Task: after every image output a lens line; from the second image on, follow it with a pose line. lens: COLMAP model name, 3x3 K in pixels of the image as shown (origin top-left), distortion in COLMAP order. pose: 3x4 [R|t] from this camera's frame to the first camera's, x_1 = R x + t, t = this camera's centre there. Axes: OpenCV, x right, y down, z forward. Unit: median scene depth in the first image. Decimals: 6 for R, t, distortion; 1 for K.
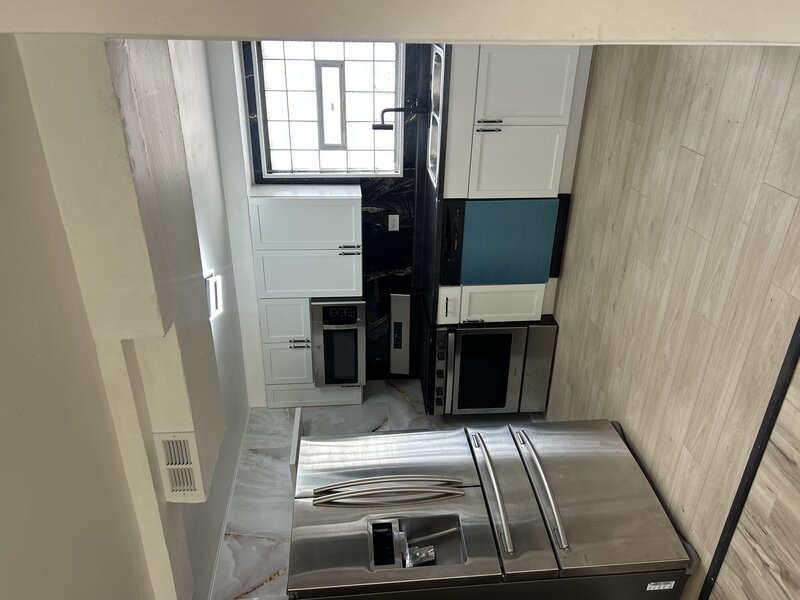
lens RADIAL K [[605.9, 0, 399.9], [0, 605.9, 297.7], [0, 0, 1]] dist [0.002386, -0.003481]
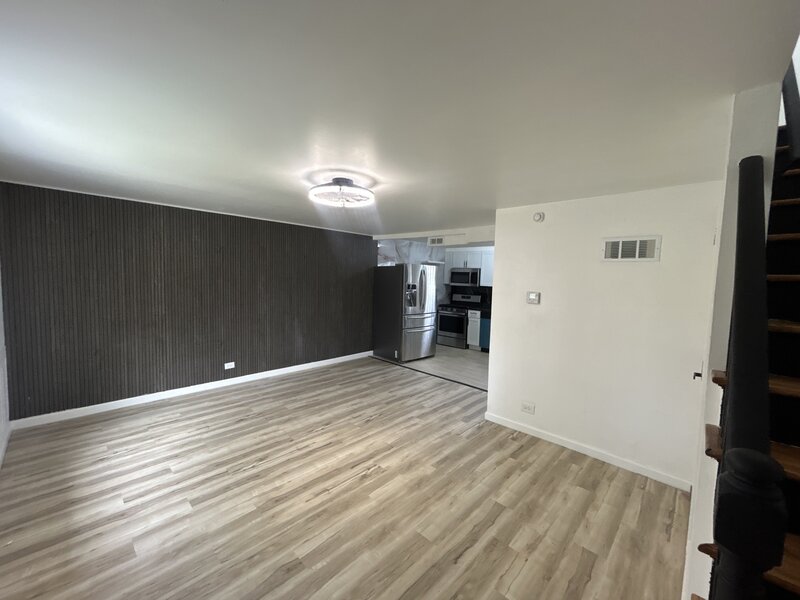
lens RADIAL K [[322.2, 0, 400.9], [0, 322.2, 298.3], [0, 0, 1]] dist [0.000161, -0.000049]
pose [[-0.078786, 0.996866, -0.007083, 0.049932], [-0.958257, -0.073772, 0.276226, -0.088886], [0.274838, 0.028550, 0.961067, -0.773745]]
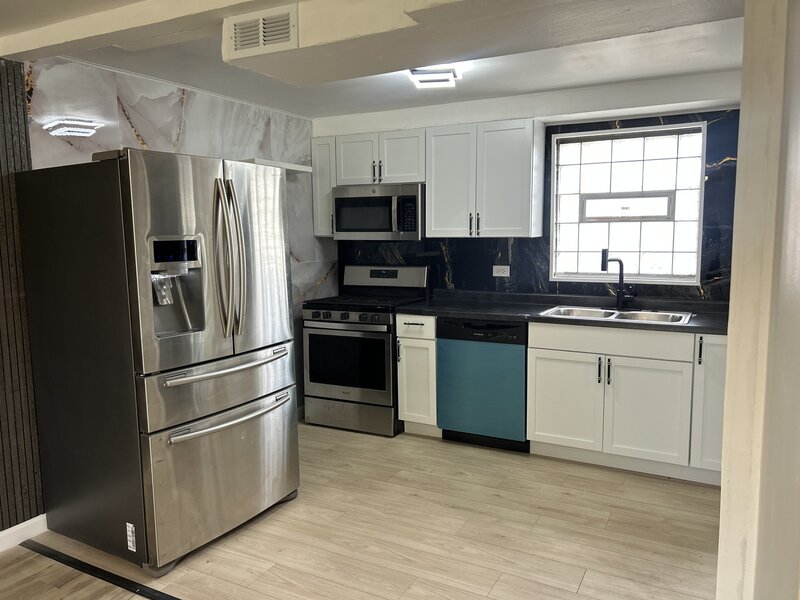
lens RADIAL K [[605.9, 0, 399.9], [0, 605.9, 297.7], [0, 0, 1]] dist [0.002386, -0.003481]
pose [[-0.015976, 0.999481, 0.027985, 0.009769], [-0.999705, -0.016479, 0.017867, 0.024688], [0.018319, -0.027691, 0.999449, 0.035150]]
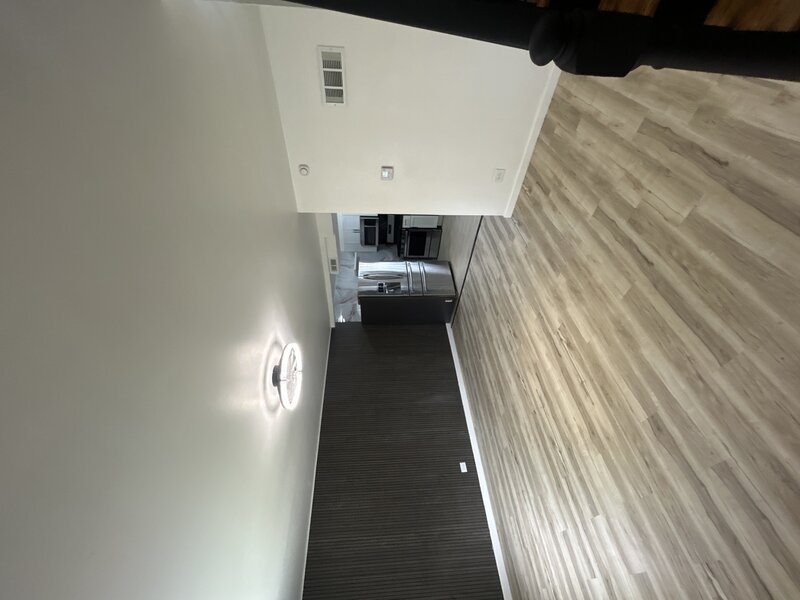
lens RADIAL K [[322.2, 0, 400.9], [0, 322.2, 298.3], [0, 0, 1]] dist [0.000161, -0.000049]
pose [[0.998701, 0.047955, 0.017204, 0.051820], [-0.050930, 0.948518, 0.312603, -0.144659], [-0.001327, -0.313073, 0.949728, -0.752426]]
